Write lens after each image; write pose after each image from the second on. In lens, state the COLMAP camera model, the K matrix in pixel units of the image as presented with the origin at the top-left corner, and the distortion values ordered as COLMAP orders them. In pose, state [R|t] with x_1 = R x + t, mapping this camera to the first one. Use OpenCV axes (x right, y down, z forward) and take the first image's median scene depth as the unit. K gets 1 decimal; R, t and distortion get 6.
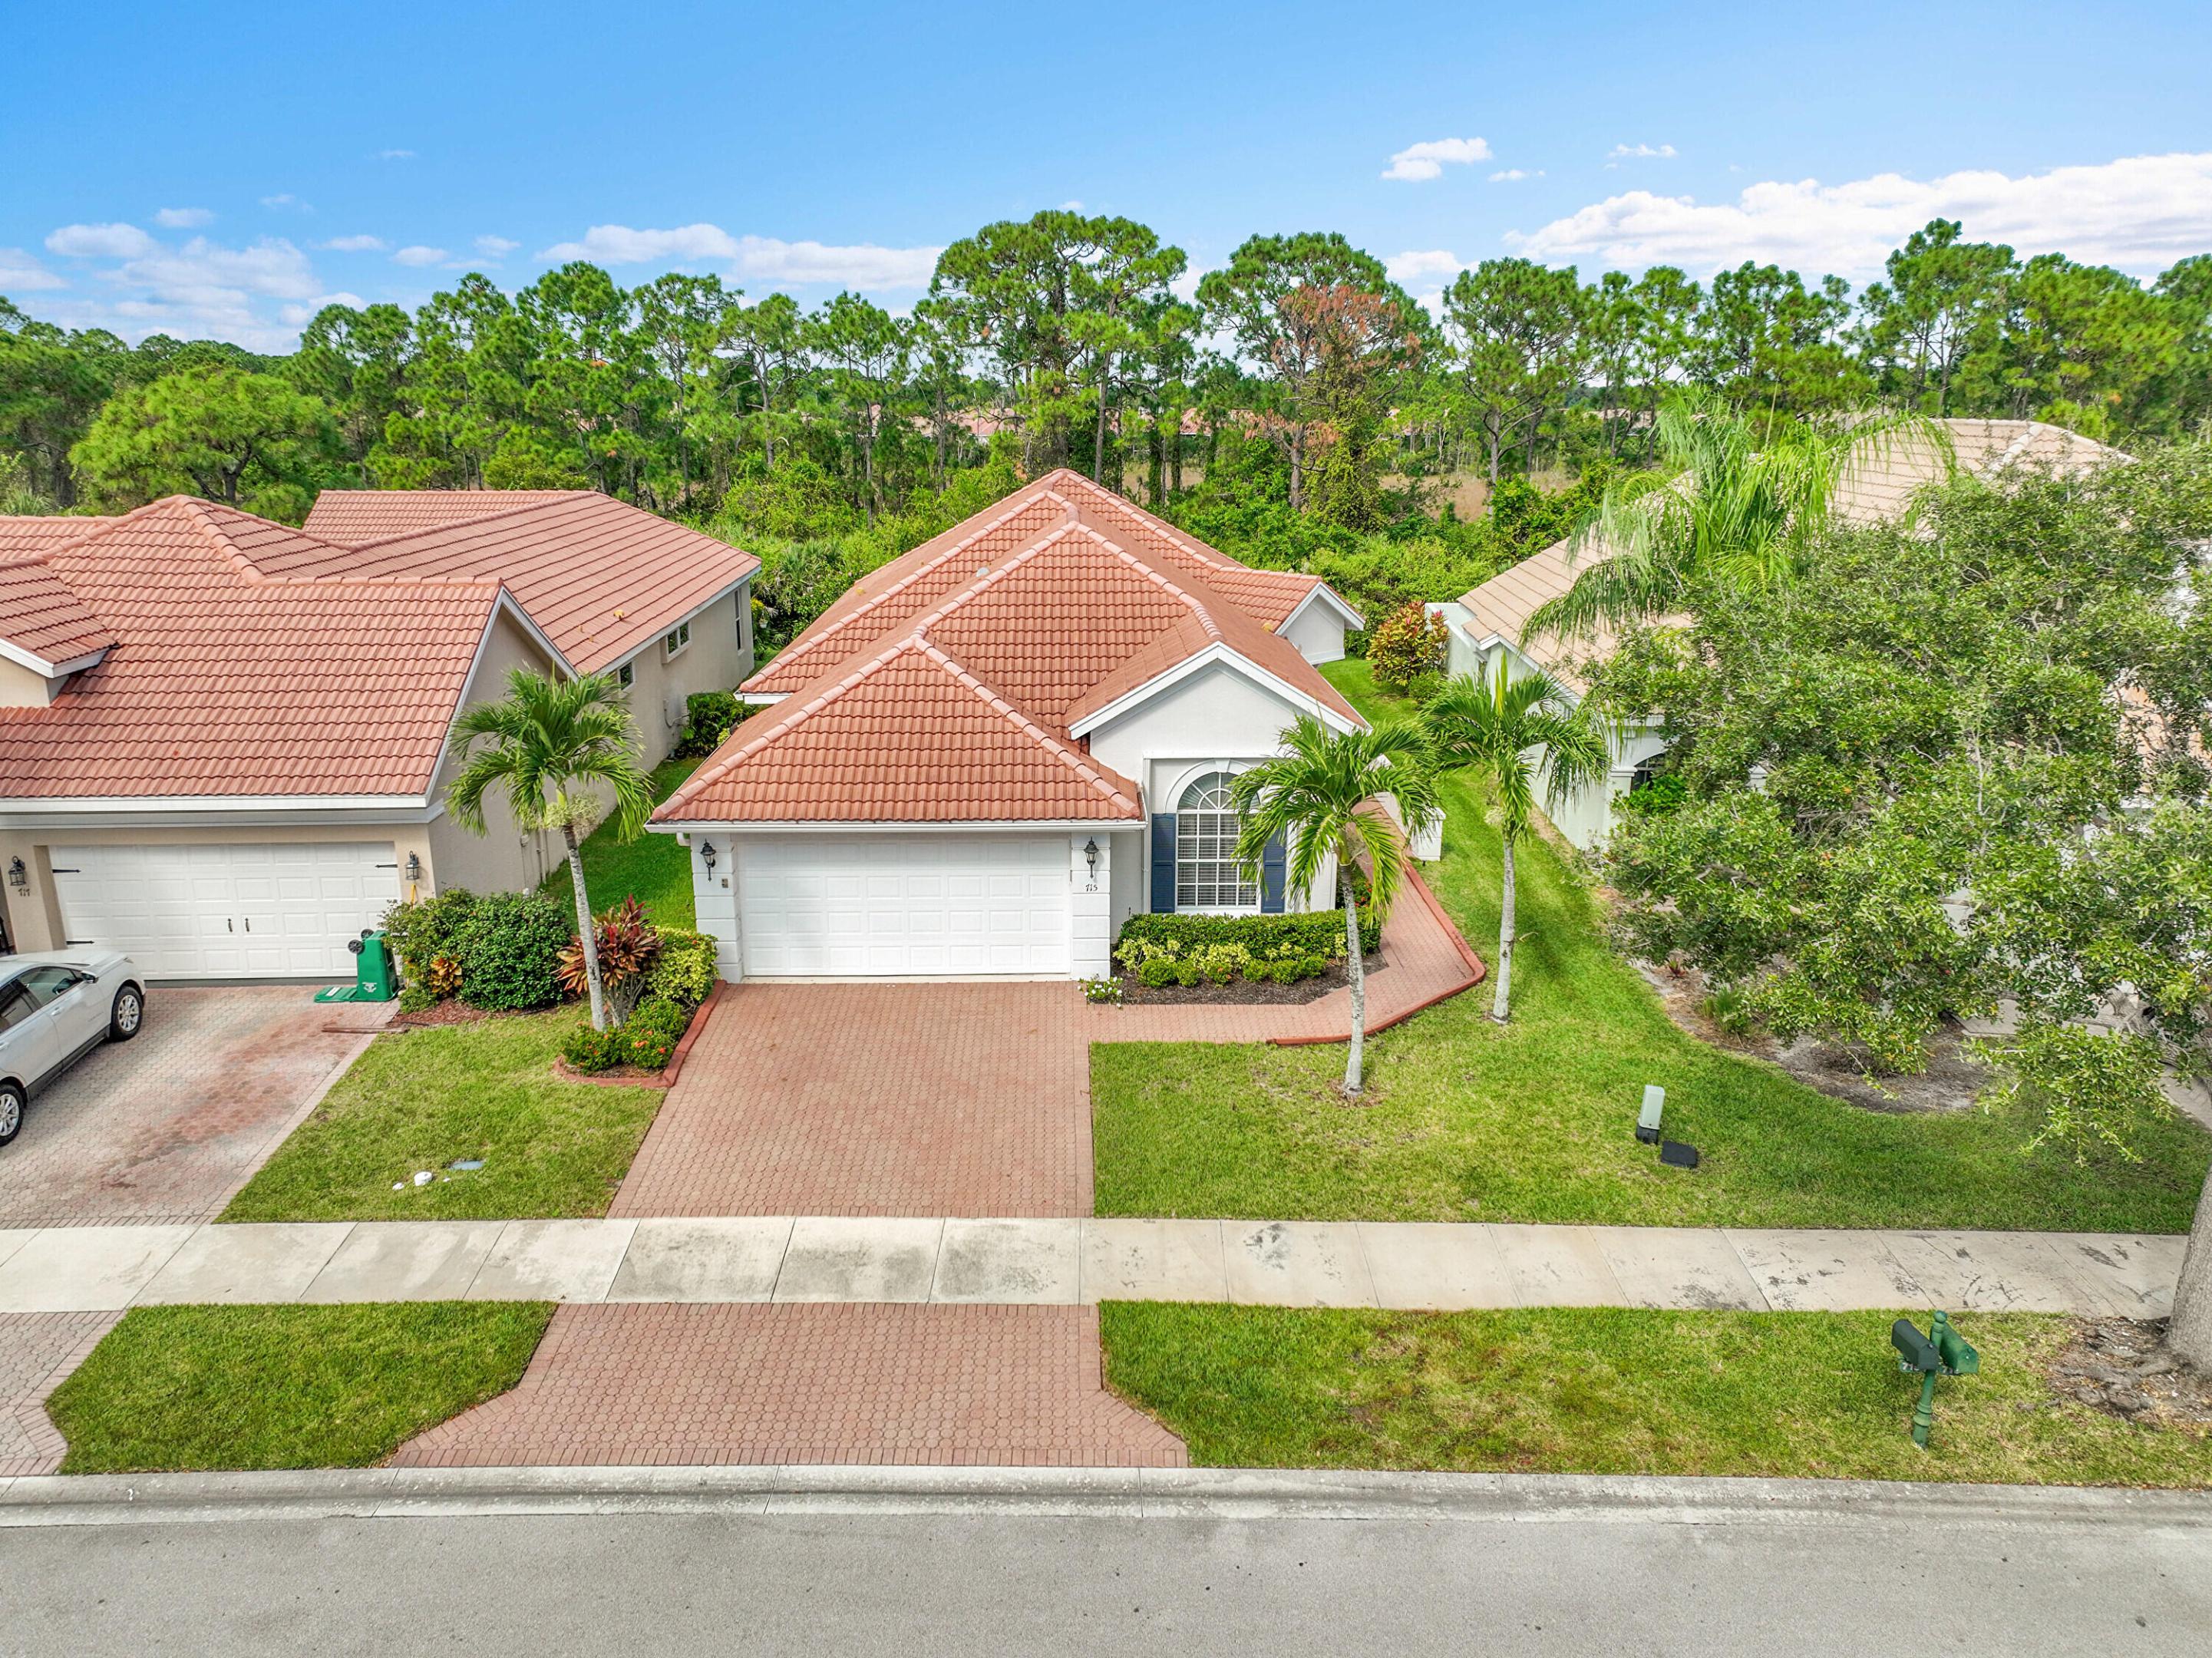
lens RADIAL K [[1547.4, 0, 1106.0], [0, 1547.4, 829.0], [0, 0, 1]] dist [0.004539, 0.004502]
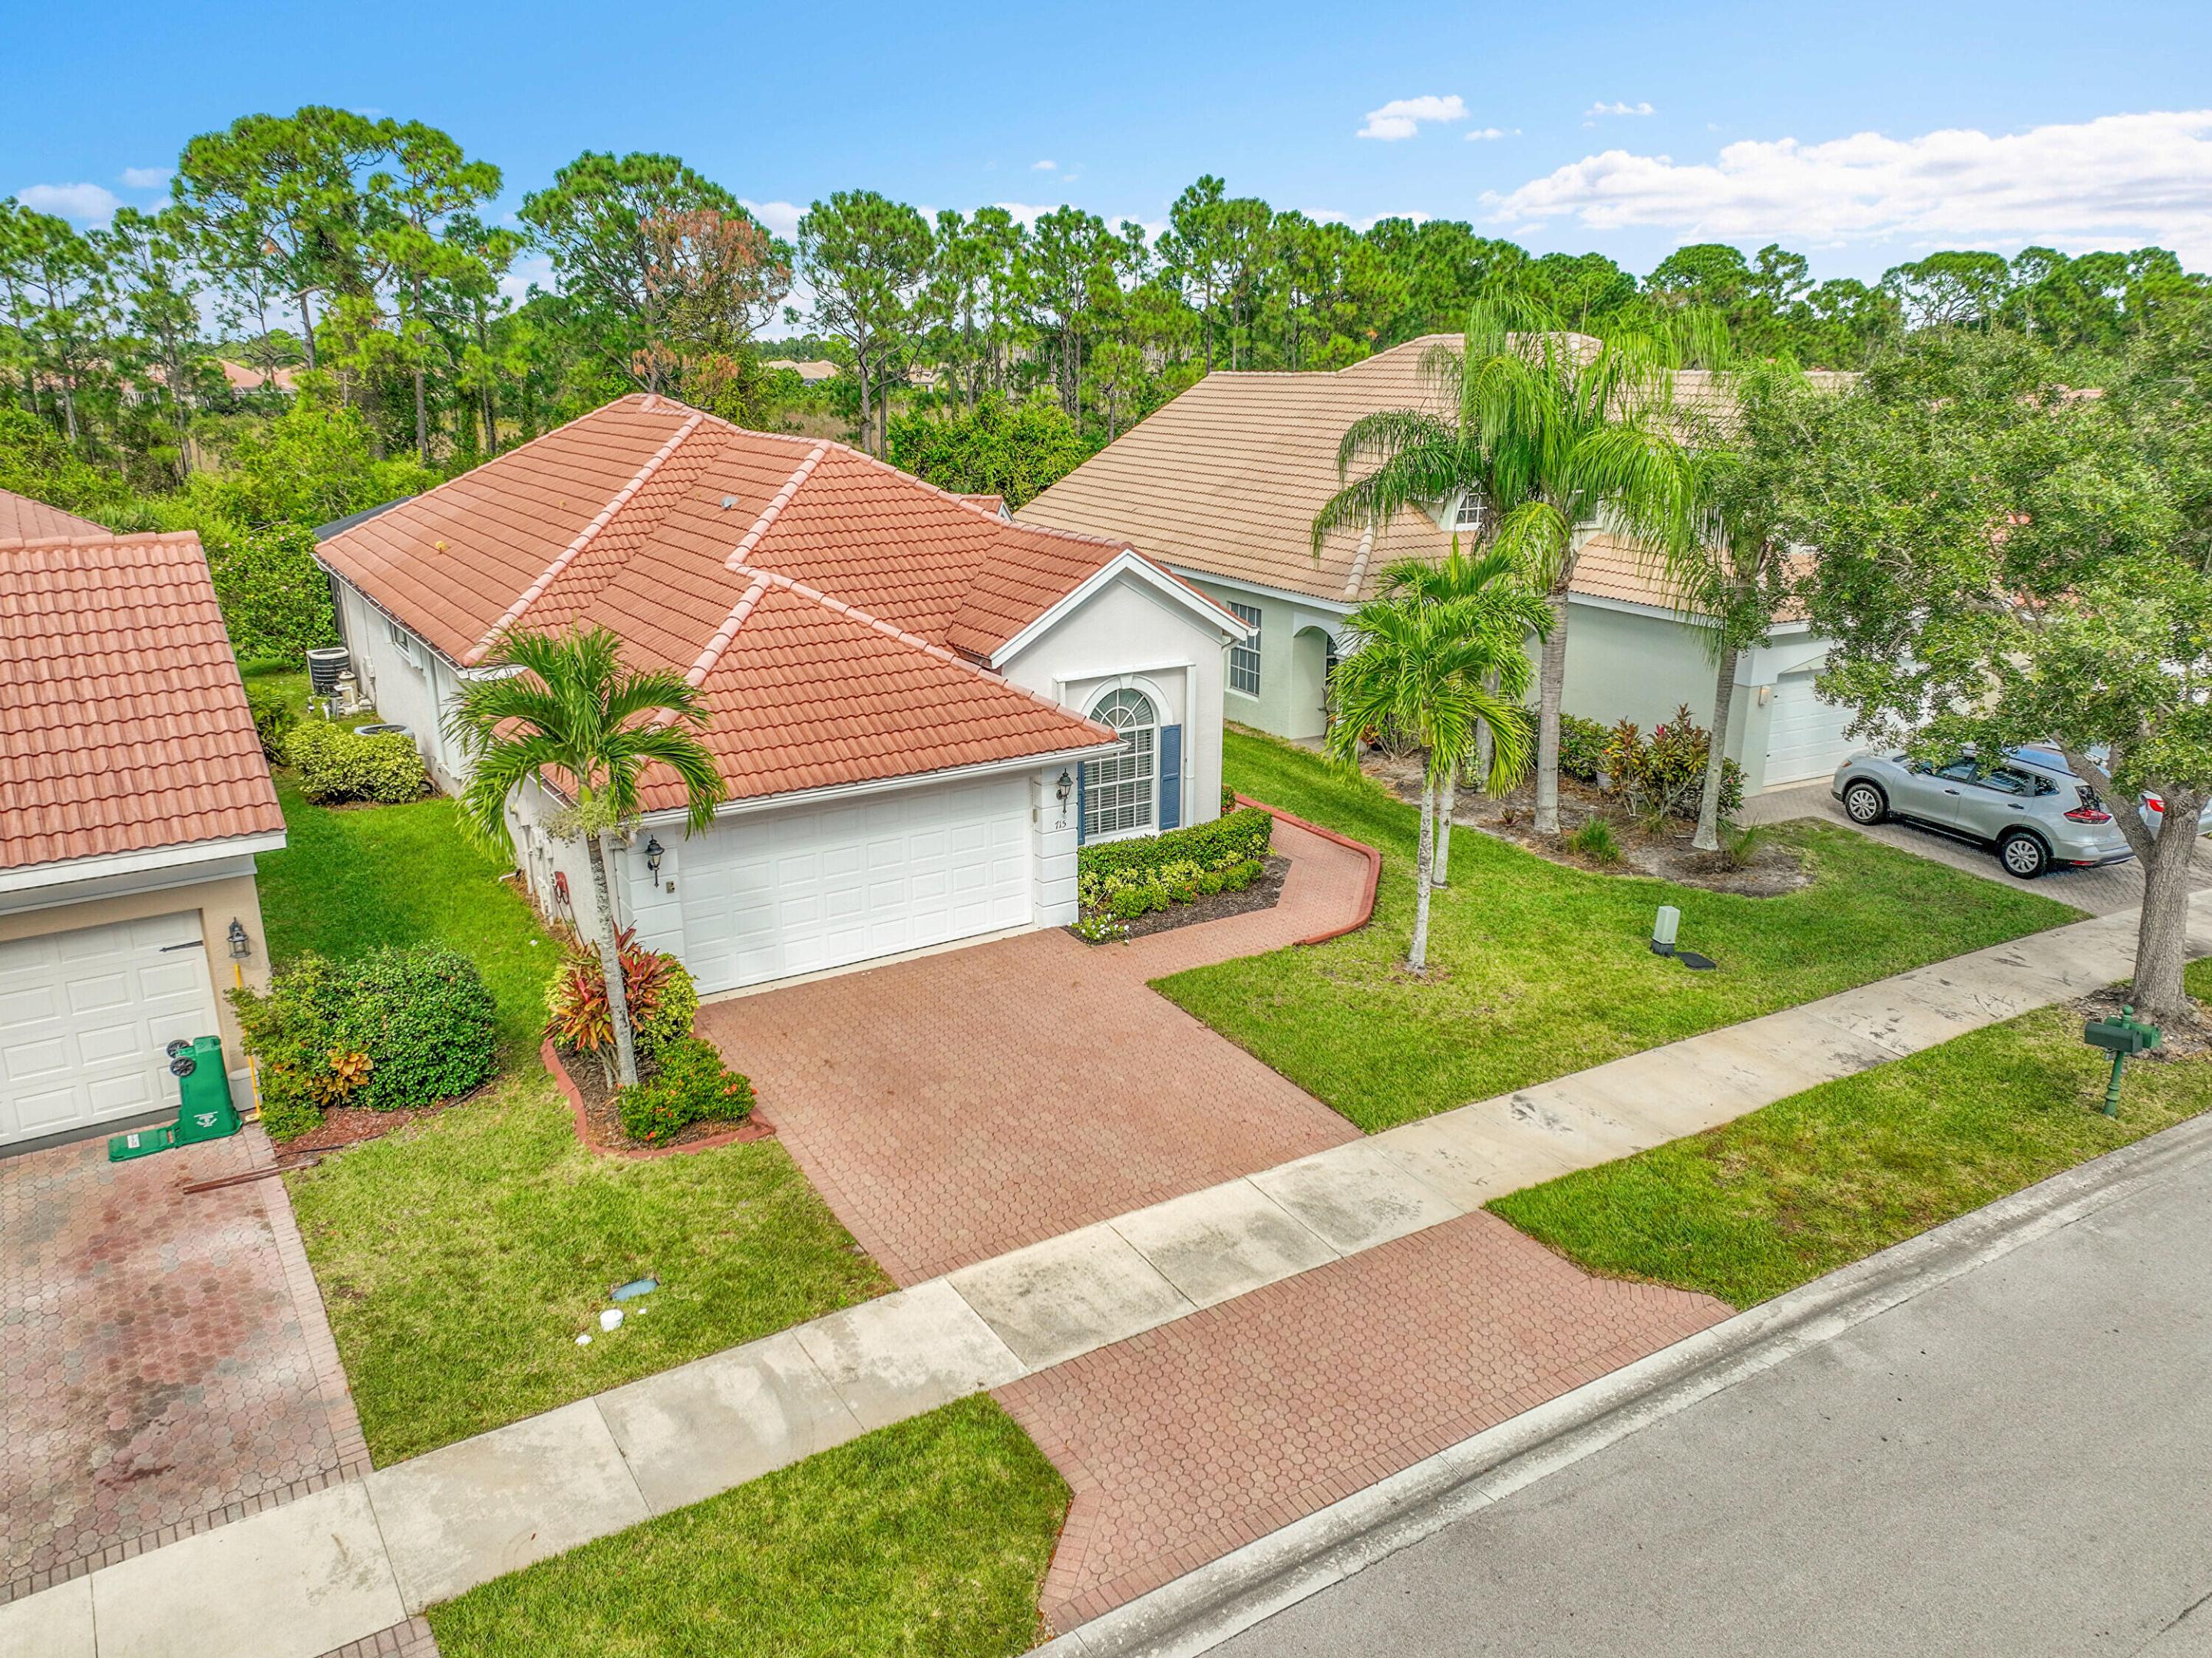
lens RADIAL K [[1546.7, 0, 1106.0], [0, 1546.7, 829.0], [0, 0, 1]] dist [-0.008963, 0.026768]
pose [[0.856867, -0.154029, 0.491990, -0.478439], [0.140828, 0.987961, 0.064034, -0.015606], [-0.495930, 0.014417, 0.868243, 0.205355]]
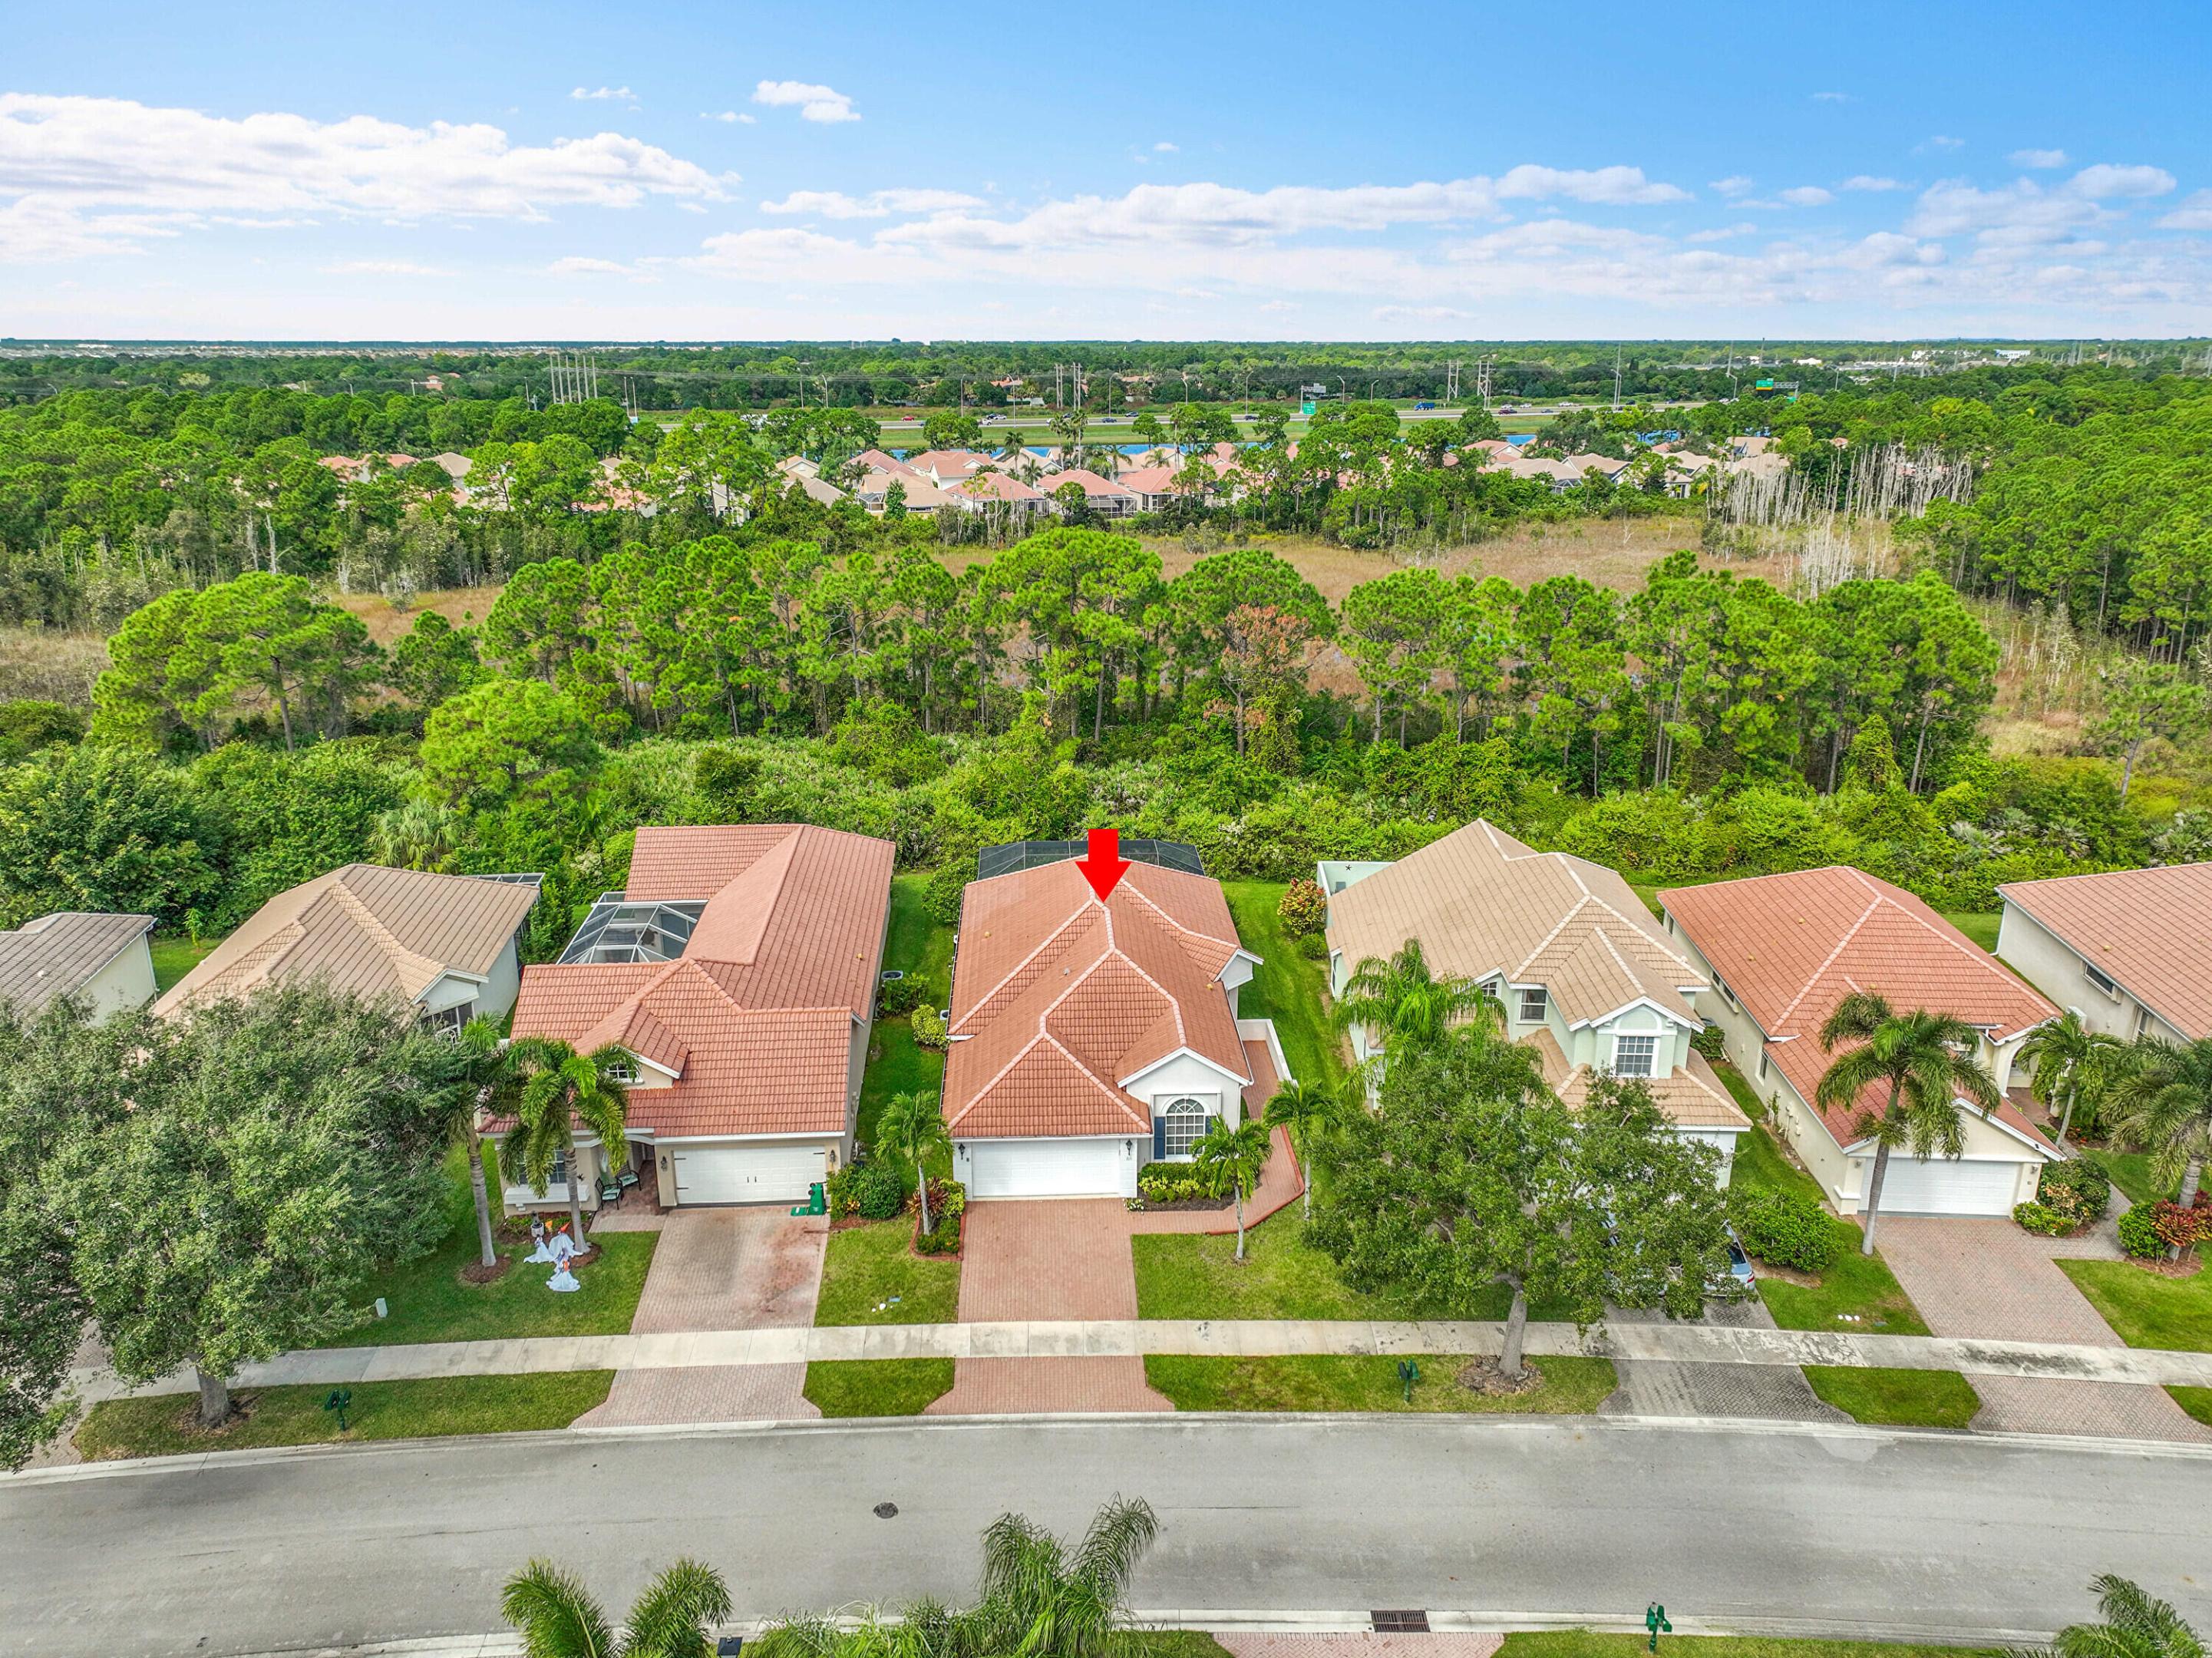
lens RADIAL K [[1537.7, 0, 1106.0], [0, 1537.7, 829.0], [0, 0, 1]] dist [0.007121, 0.011213]
pose [[0.999812, -0.007937, 0.017699, -0.086057], [0.007368, 0.999462, 0.031974, -0.562934], [-0.017943, -0.031838, 0.999332, -1.346646]]
